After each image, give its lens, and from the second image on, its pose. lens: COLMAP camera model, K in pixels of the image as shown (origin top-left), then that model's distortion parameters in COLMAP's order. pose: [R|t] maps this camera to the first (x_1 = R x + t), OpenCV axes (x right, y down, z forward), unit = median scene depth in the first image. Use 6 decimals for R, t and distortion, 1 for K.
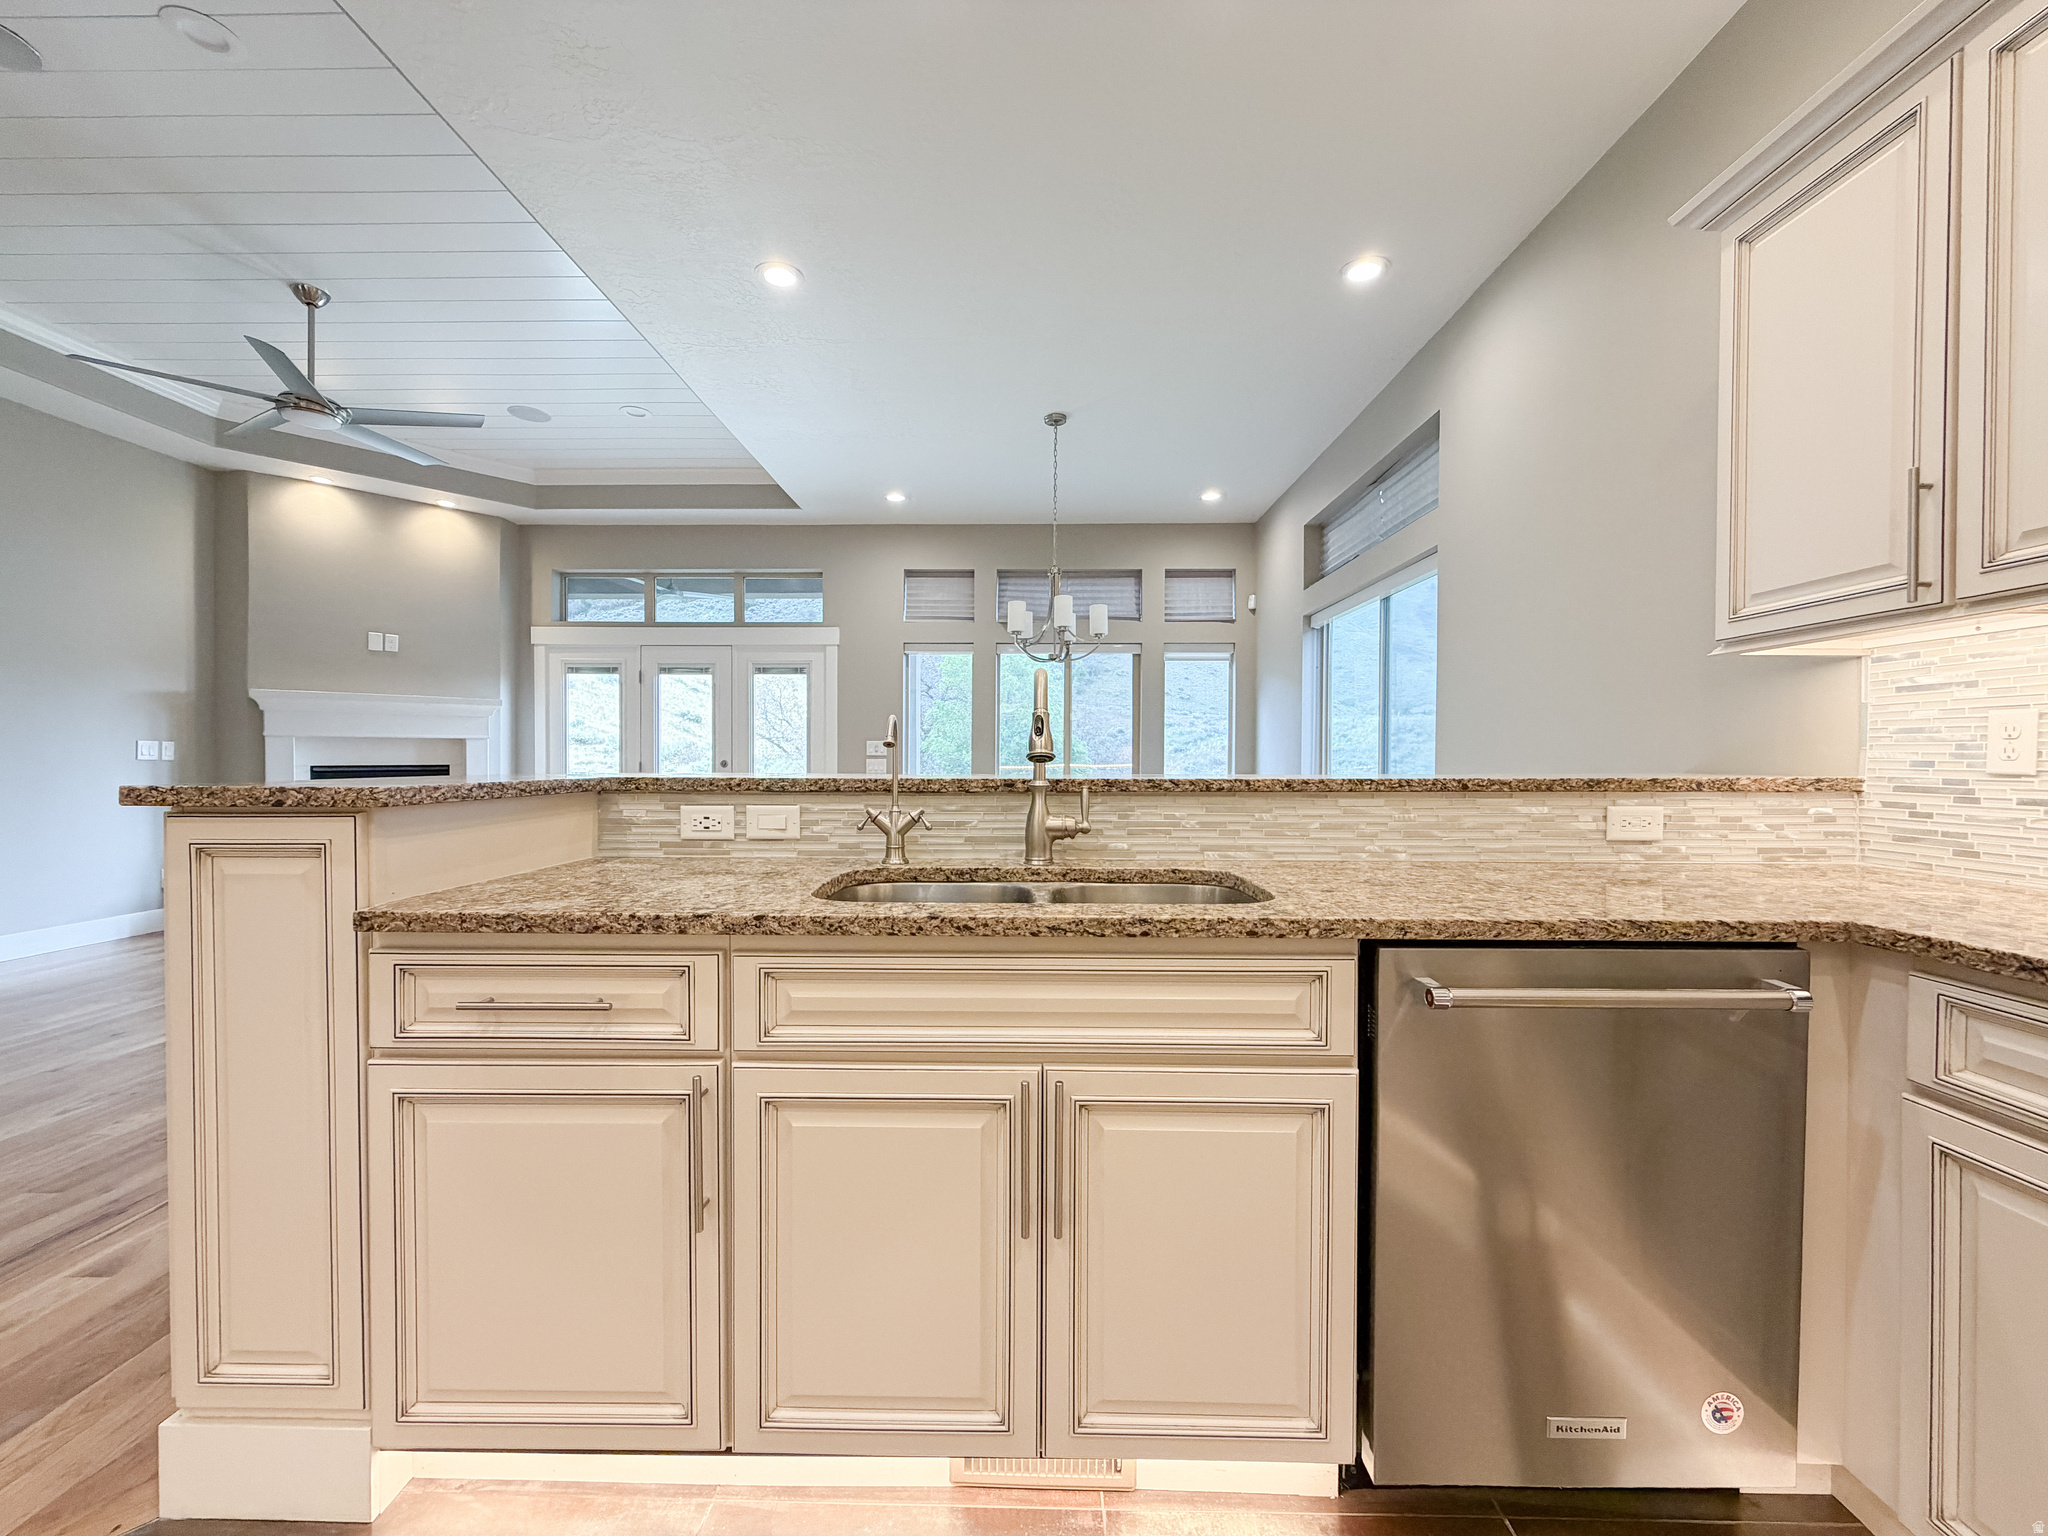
lens RADIAL K [[814.0, 0, 1022.2], [0, 814.0, 767.8], [0, 0, 1]] dist [0.000094, 0.000064]
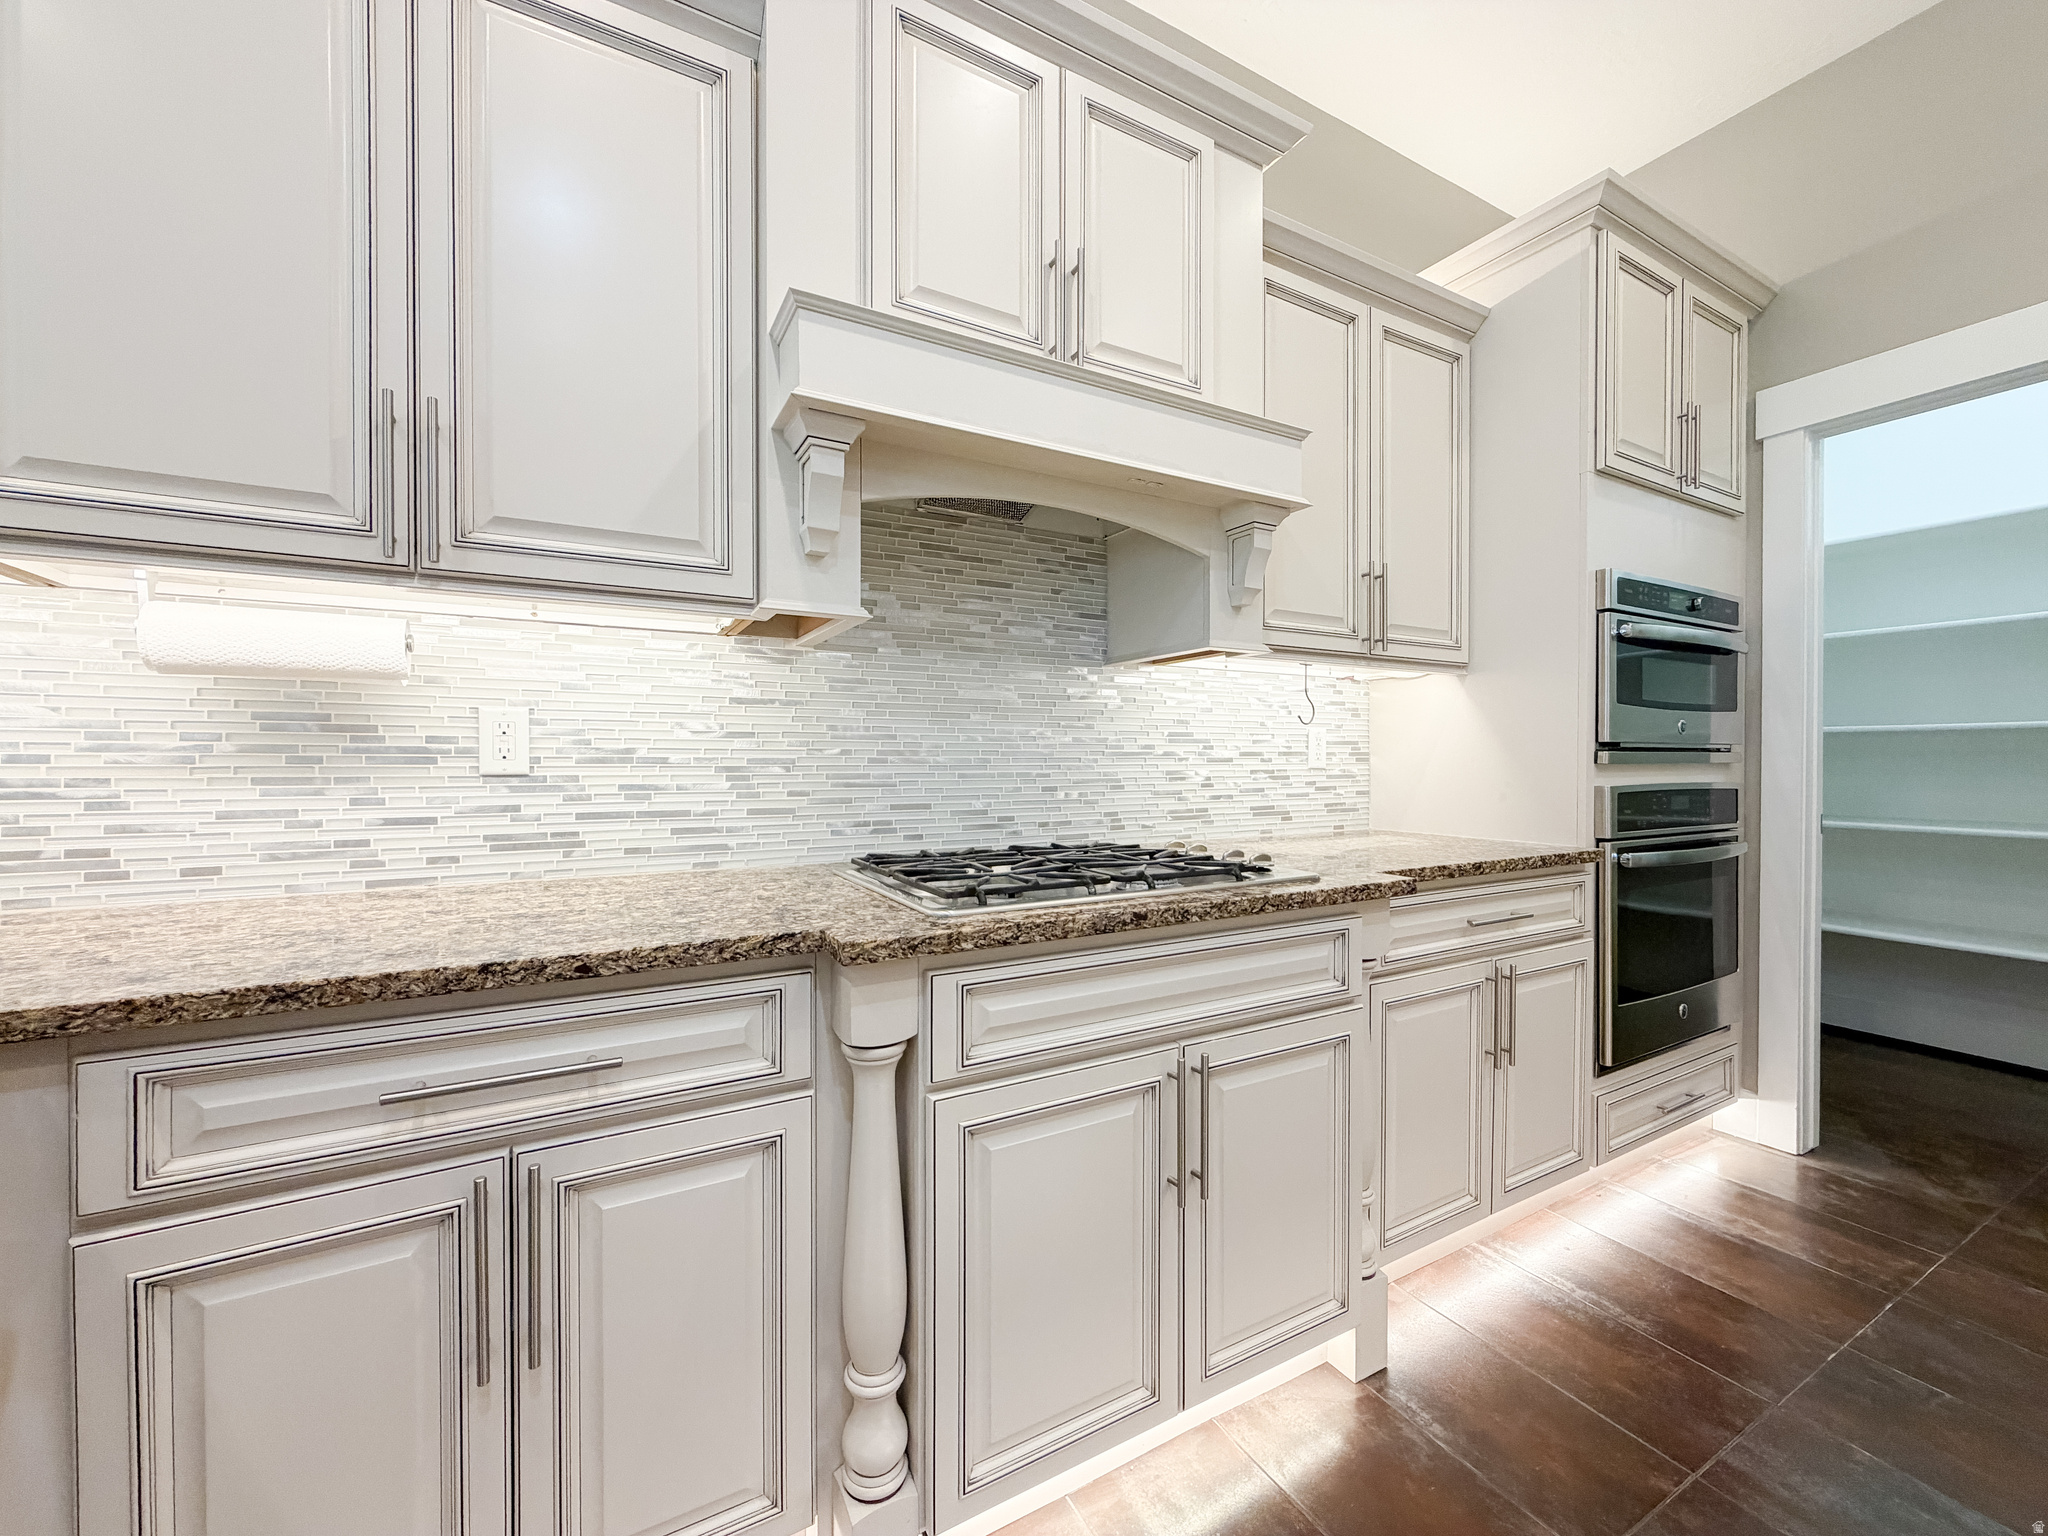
lens RADIAL K [[814.0, 0, 1022.3], [0, 814.0, 768.2], [0, 0, 1]] dist [0.000094, 0.000064]
pose [[-0.501001, -0.012716, 0.865353, 0.023296], [0.006241, 0.999813, 0.018305, -0.000780], [-0.865424, 0.014571, -0.500828, 0.152819]]
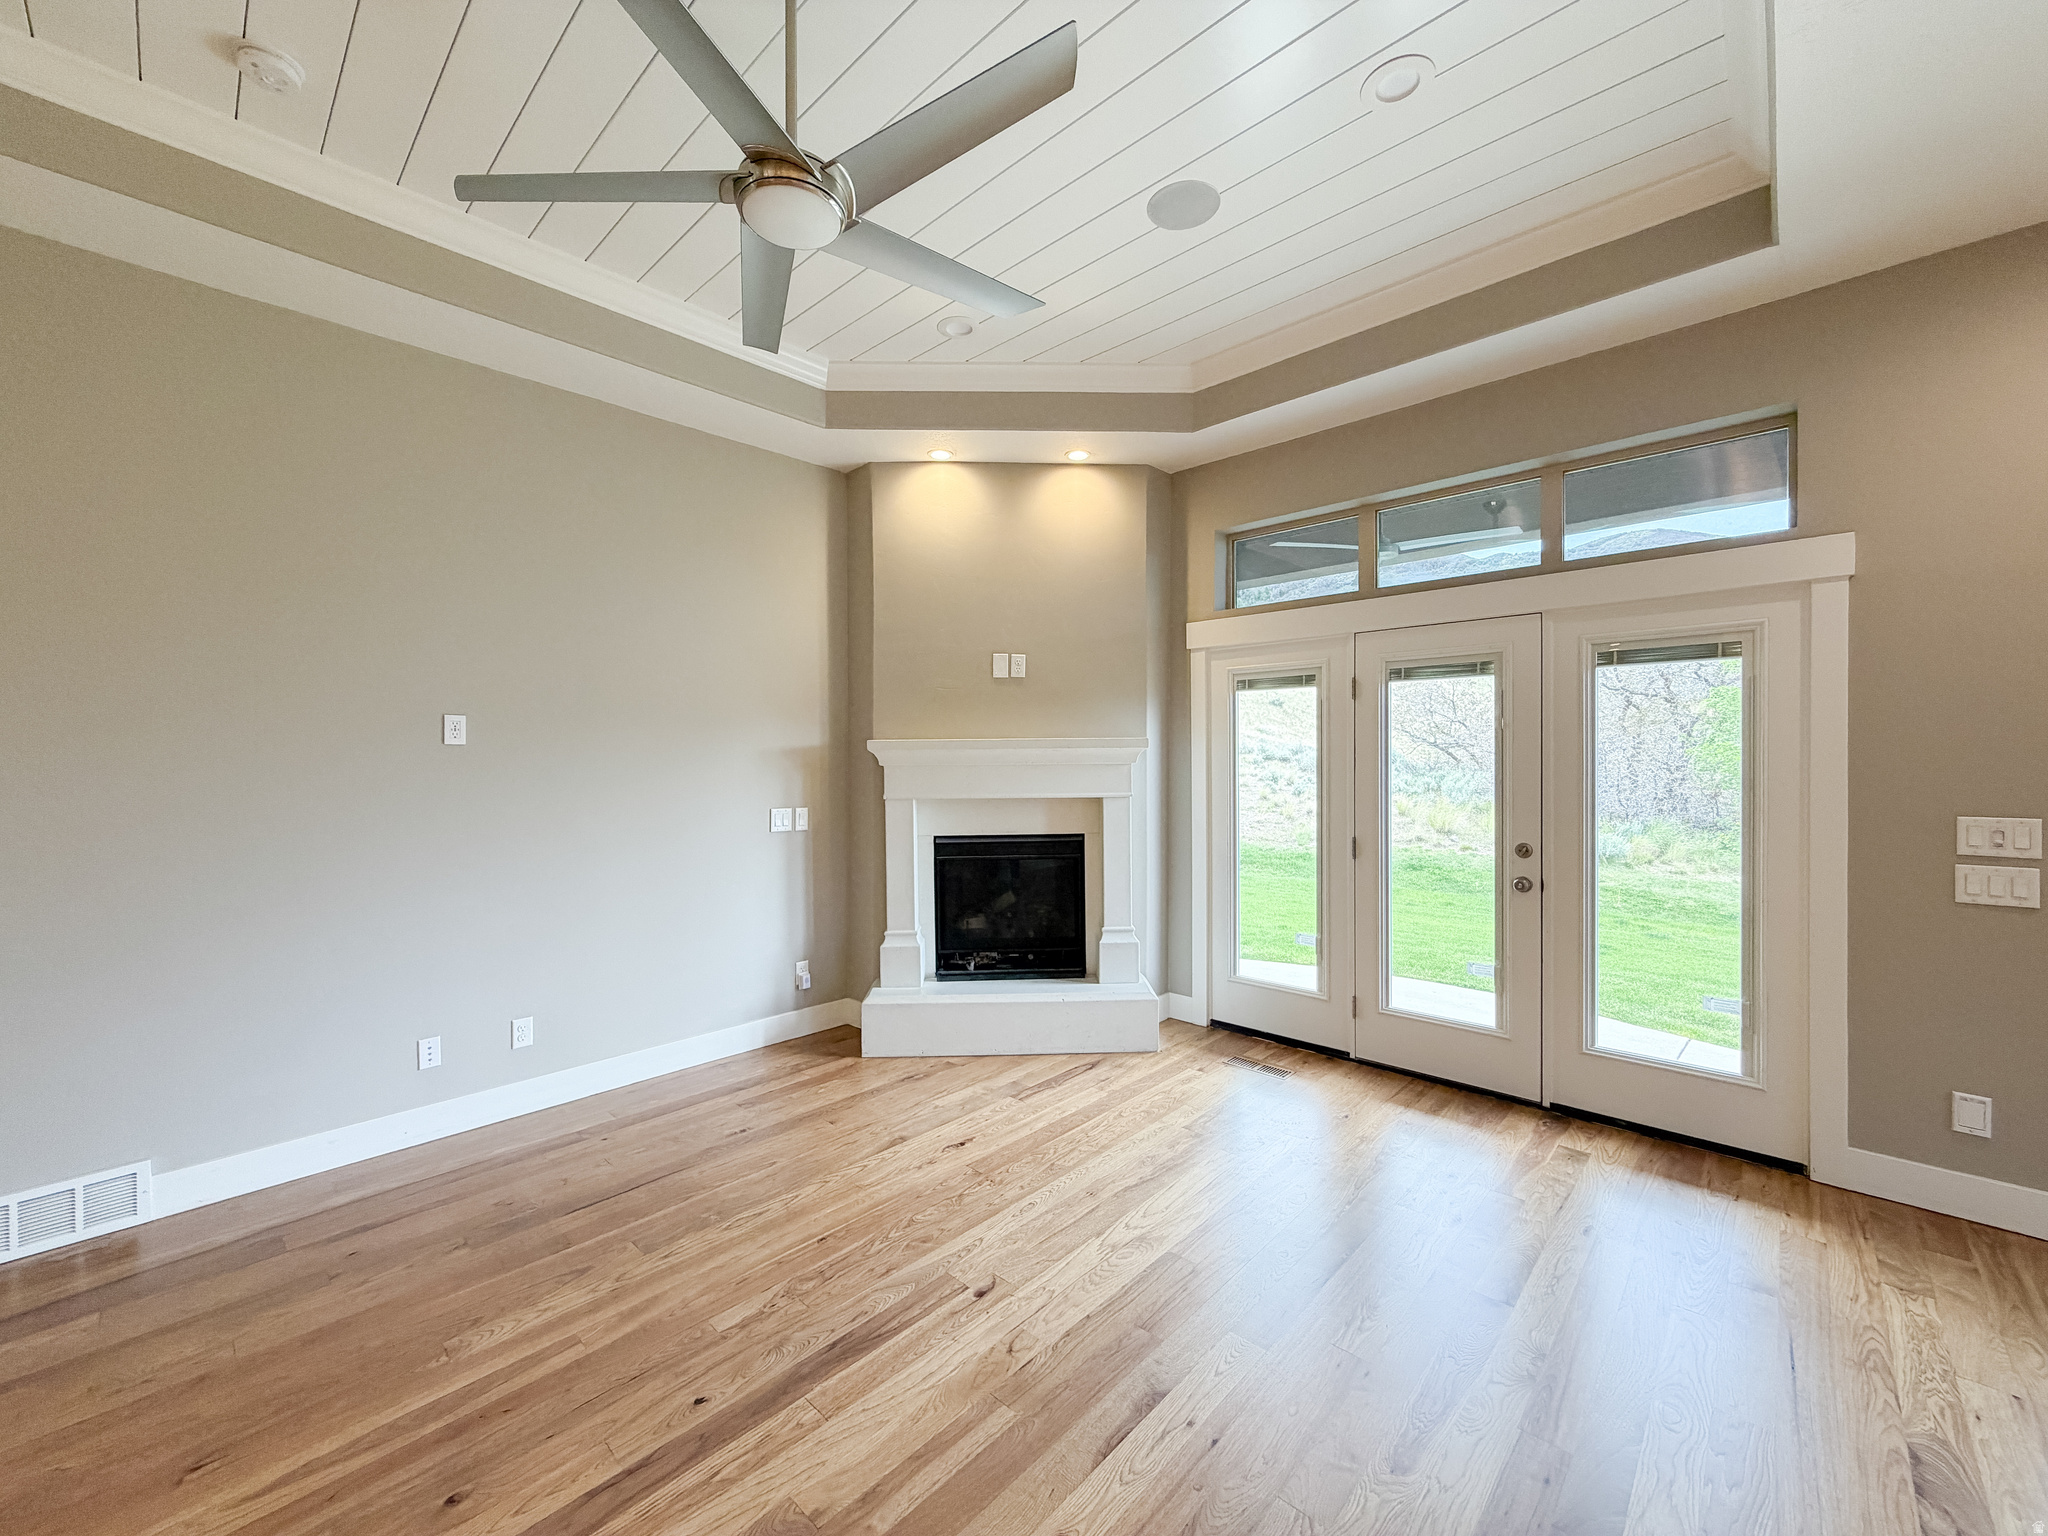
lens RADIAL K [[814.0, 0, 1020.5], [0, 814.0, 768.6], [0, 0, 1]] dist [0.000094, 0.000064]
pose [[0.736506, -0.000404, -0.676430, -0.379964], [0.001023, 0.999999, 0.000516, -0.083335], [0.676430, -0.001072, 0.736506, 0.627216]]
